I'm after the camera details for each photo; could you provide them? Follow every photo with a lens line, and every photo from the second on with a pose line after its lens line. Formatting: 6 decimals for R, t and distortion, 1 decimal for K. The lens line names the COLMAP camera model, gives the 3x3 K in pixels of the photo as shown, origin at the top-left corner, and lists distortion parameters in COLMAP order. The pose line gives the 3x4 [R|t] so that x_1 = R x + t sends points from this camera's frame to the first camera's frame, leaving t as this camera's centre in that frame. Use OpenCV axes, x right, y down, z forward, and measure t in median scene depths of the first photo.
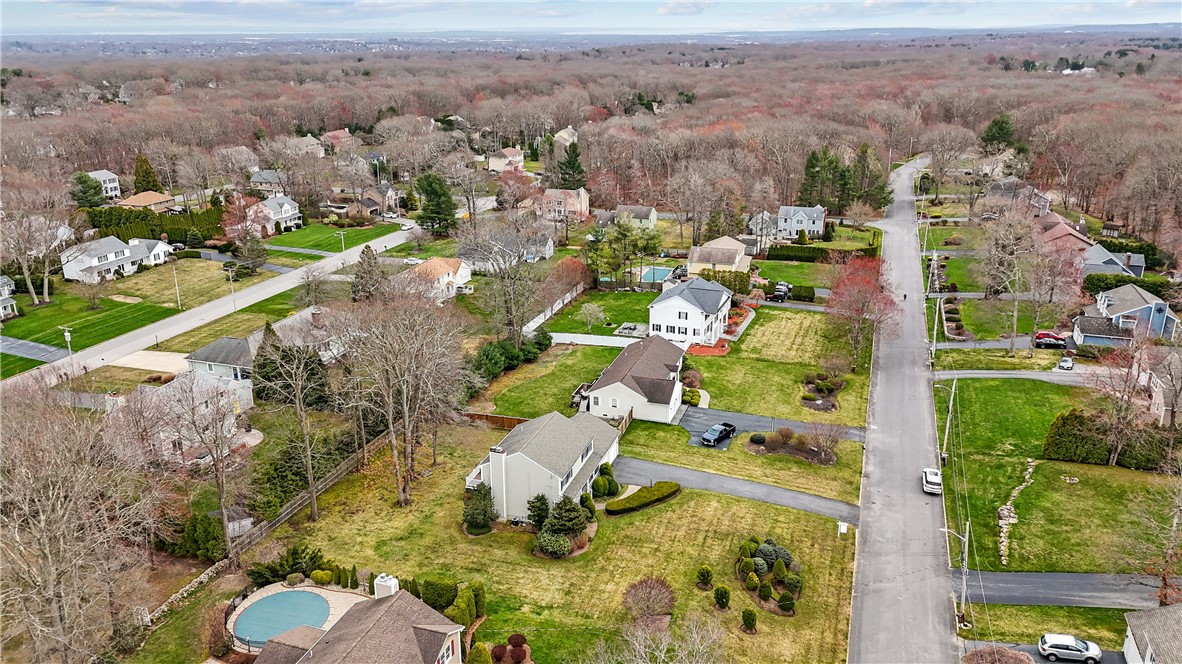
lens RADIAL K [[884.9, 0, 600.9], [0, 884.9, 336.3], [0, 0, 1]] dist [0.101986, -0.101974]
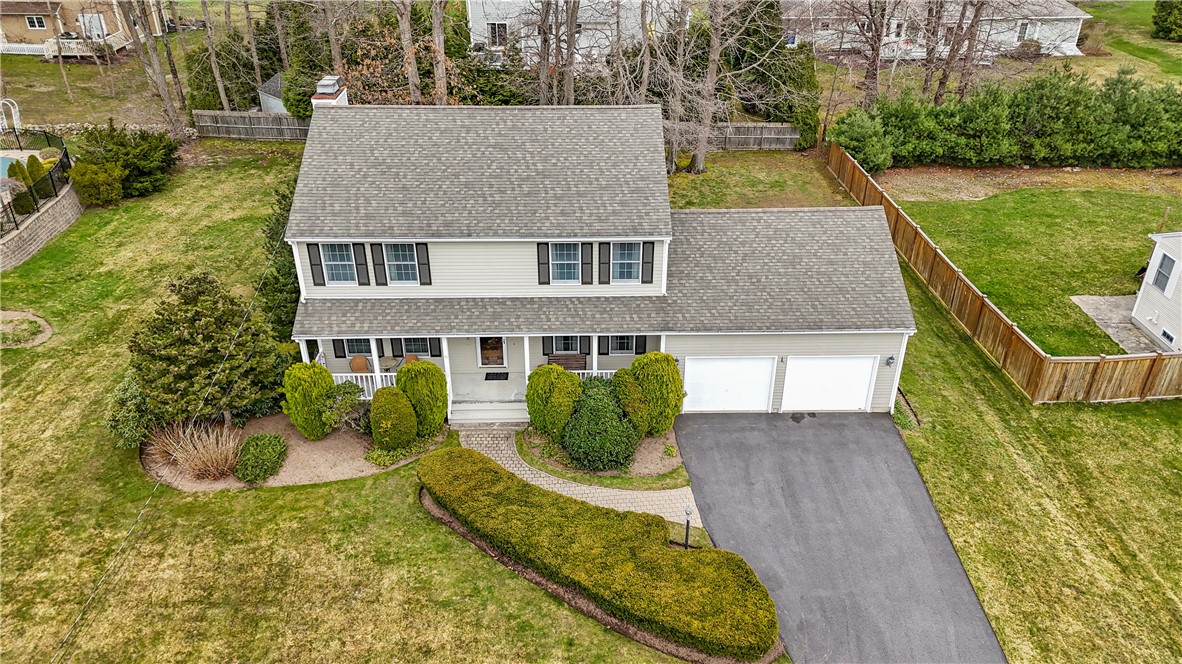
lens RADIAL K [[867.5, 0, 591.0], [0, 867.5, 332.0], [0, 0, 1]] dist [0.092743, -0.104331]
pose [[0.327561, 0.469791, -0.819756, 0.165618], [-0.313286, 0.872544, 0.374859, 0.042581], [0.891379, 0.134029, 0.432990, 0.731199]]
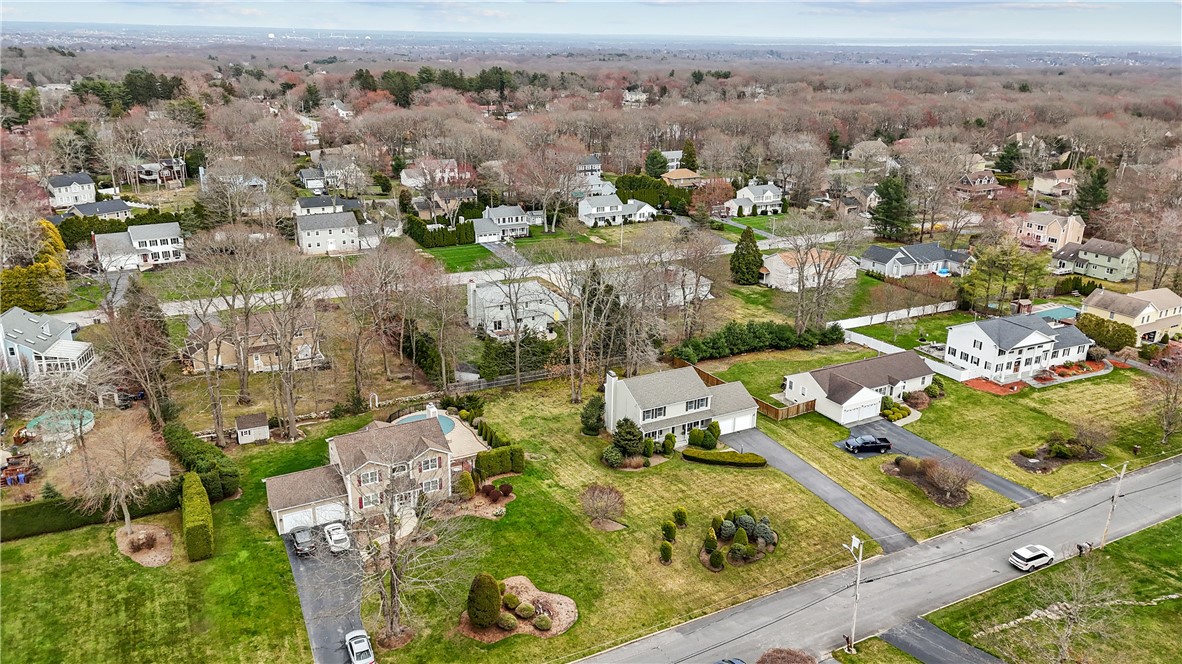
lens RADIAL K [[867.5, 0, 591.0], [0, 867.5, 332.0], [0, 0, 1]] dist [0.092743, -0.104331]
pose [[0.727579, 0.235709, -0.644259, 0.482623], [-0.241920, 0.966946, 0.080561, -0.015495], [0.641952, 0.097245, 0.760553, 0.036164]]
